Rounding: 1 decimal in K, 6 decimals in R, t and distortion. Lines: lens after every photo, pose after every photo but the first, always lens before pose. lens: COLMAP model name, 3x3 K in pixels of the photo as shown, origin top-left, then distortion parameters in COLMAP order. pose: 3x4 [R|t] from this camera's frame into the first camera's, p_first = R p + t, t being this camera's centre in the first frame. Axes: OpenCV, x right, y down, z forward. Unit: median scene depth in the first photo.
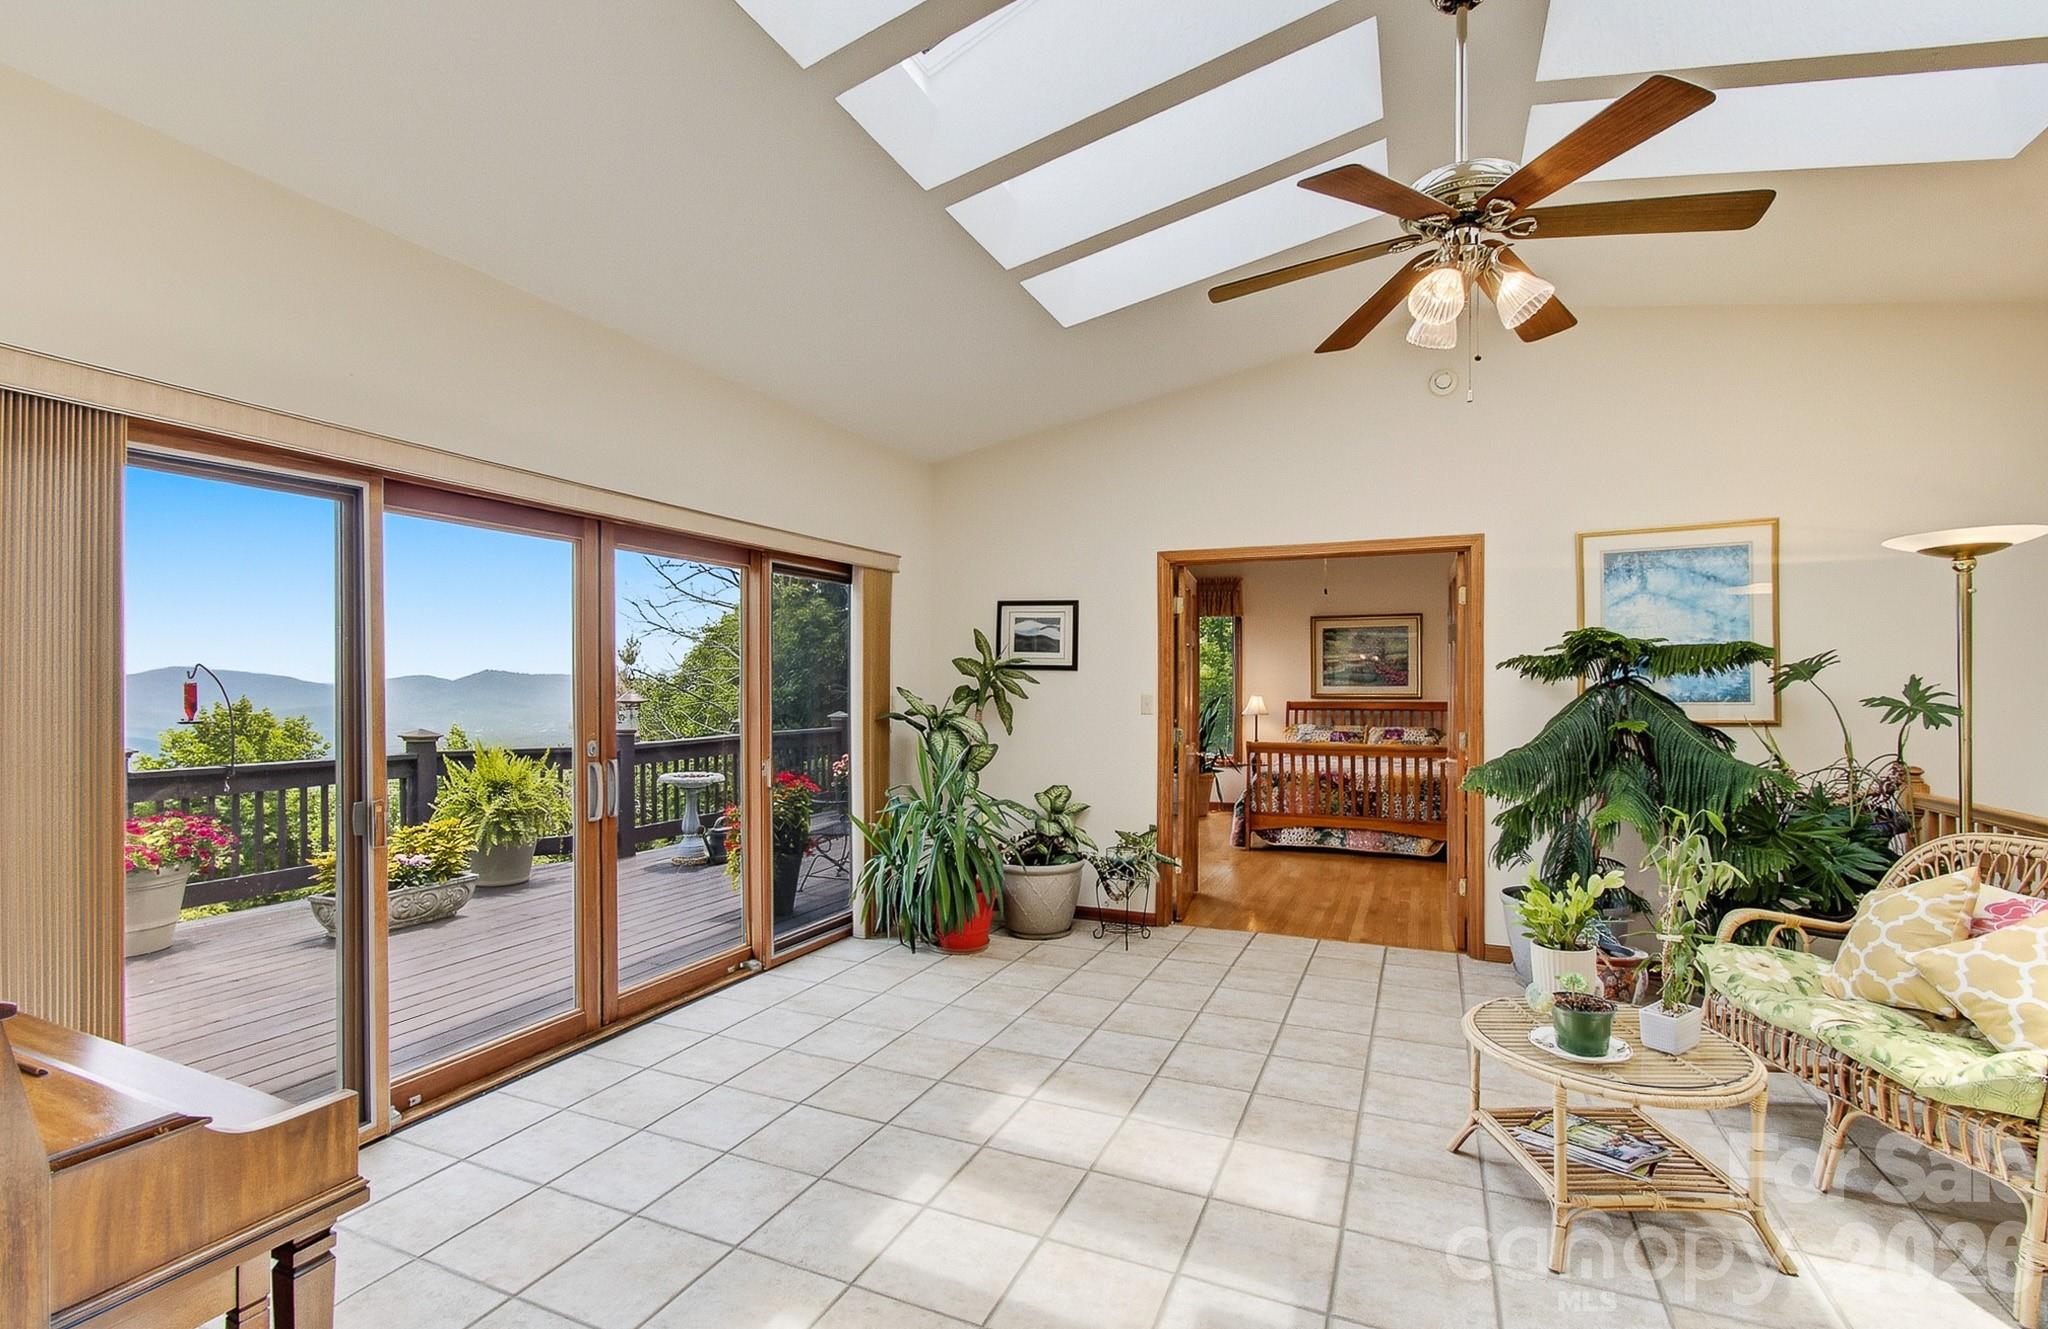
lens RADIAL K [[877.6, 0, 1027.0], [0, 877.6, 697.8], [0, 0, 1]] dist [-0.002991, 0.003579]
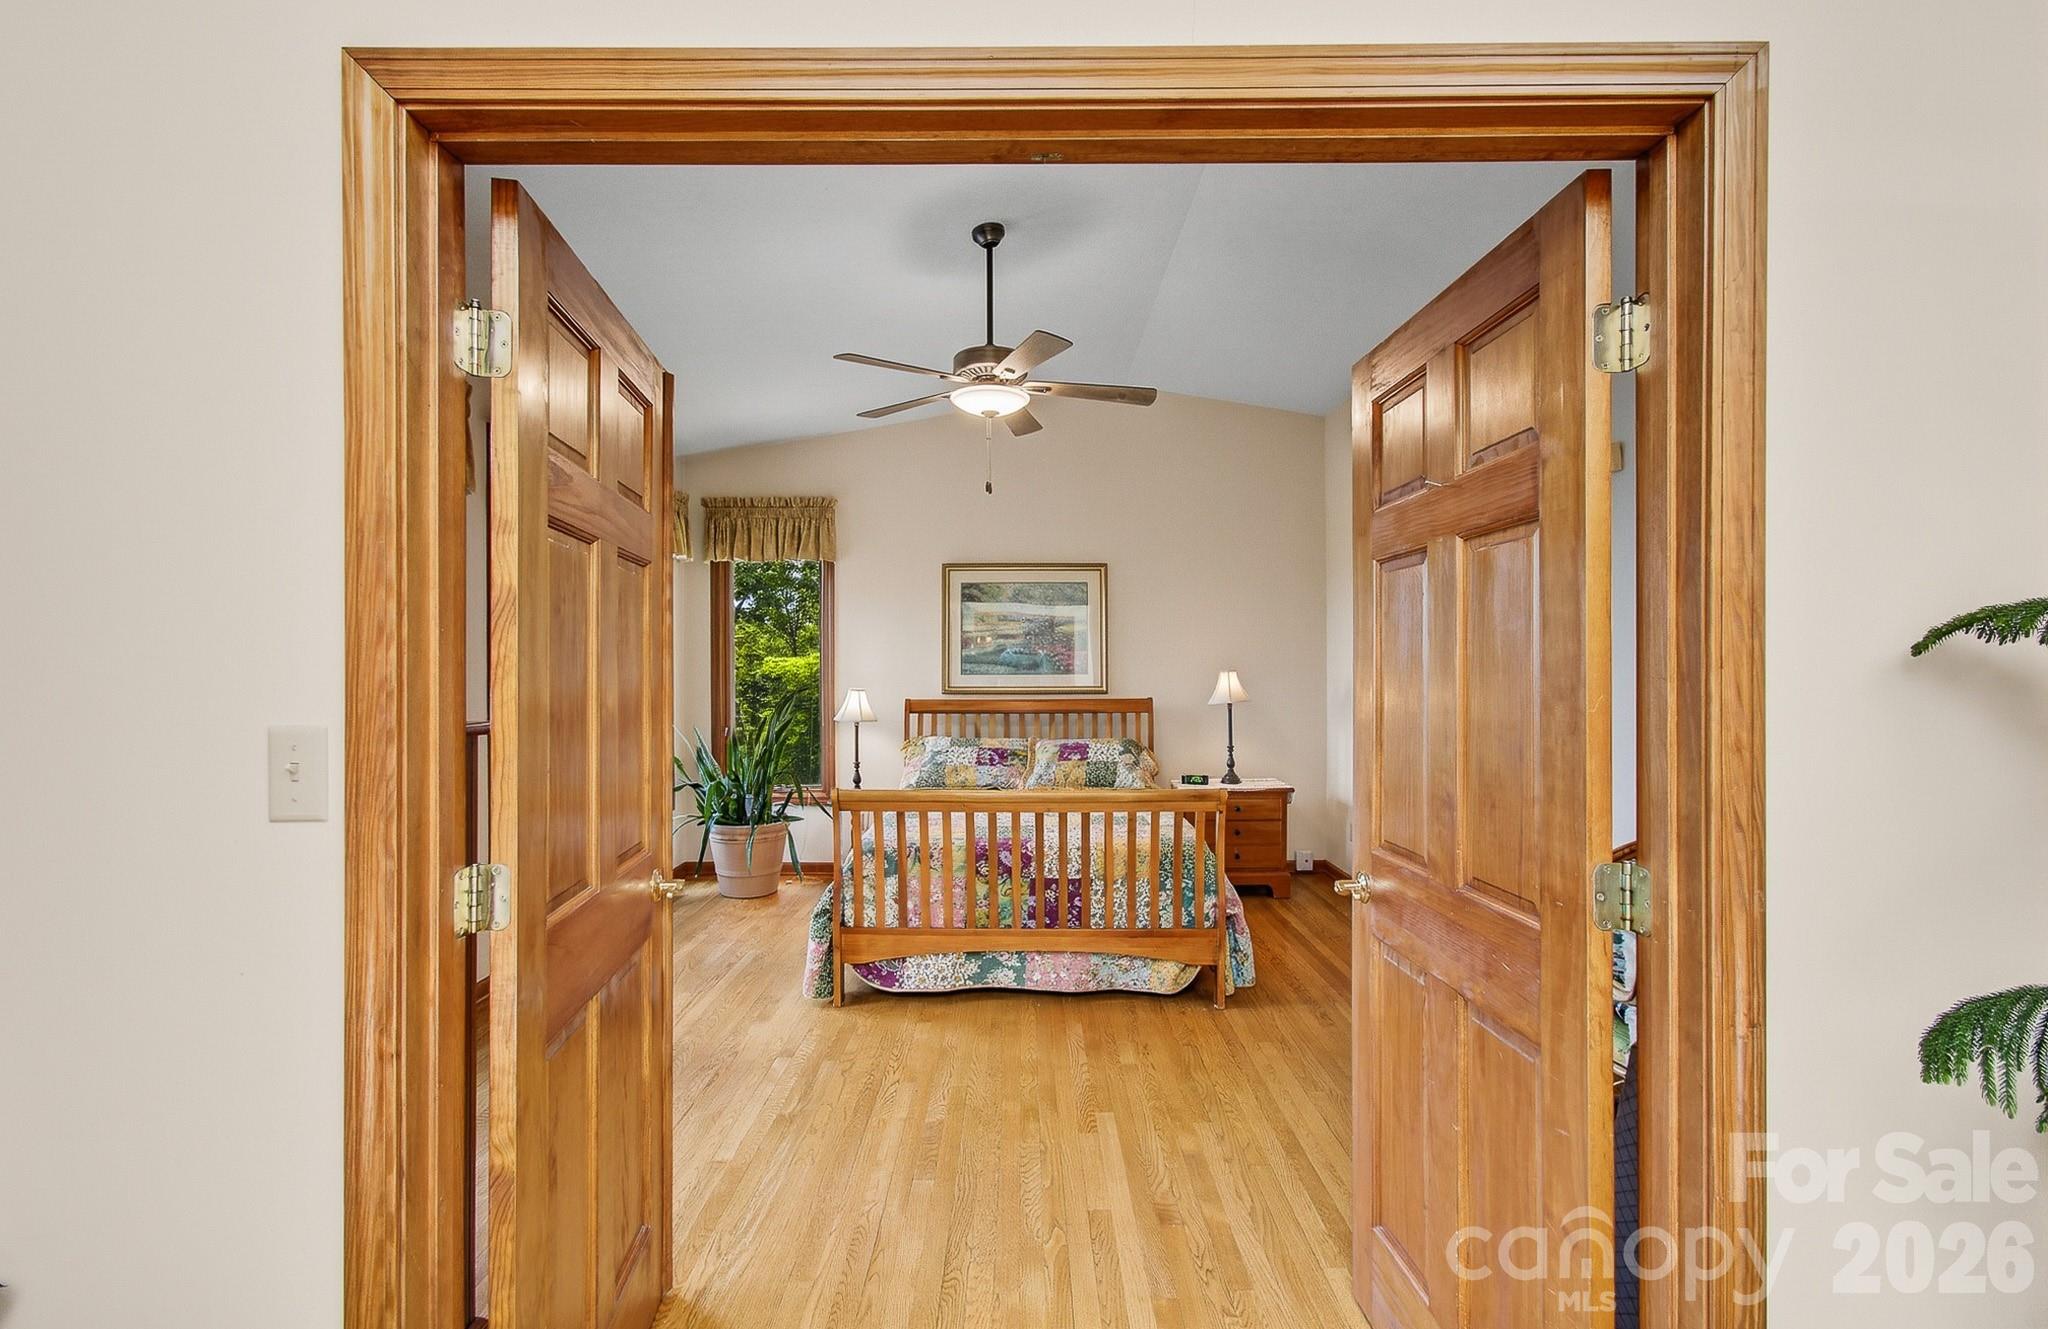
lens RADIAL K [[877.6, 0, 1046.2], [0, 877.6, 671.3], [0, 0, 1]] dist [-0.002991, 0.003579]
pose [[0.895265, 0.000139, 0.445534, 0.212650], [0.007460, 0.999855, -0.015301, -0.011344], [-0.445471, 0.017022, 0.895134, 0.781776]]
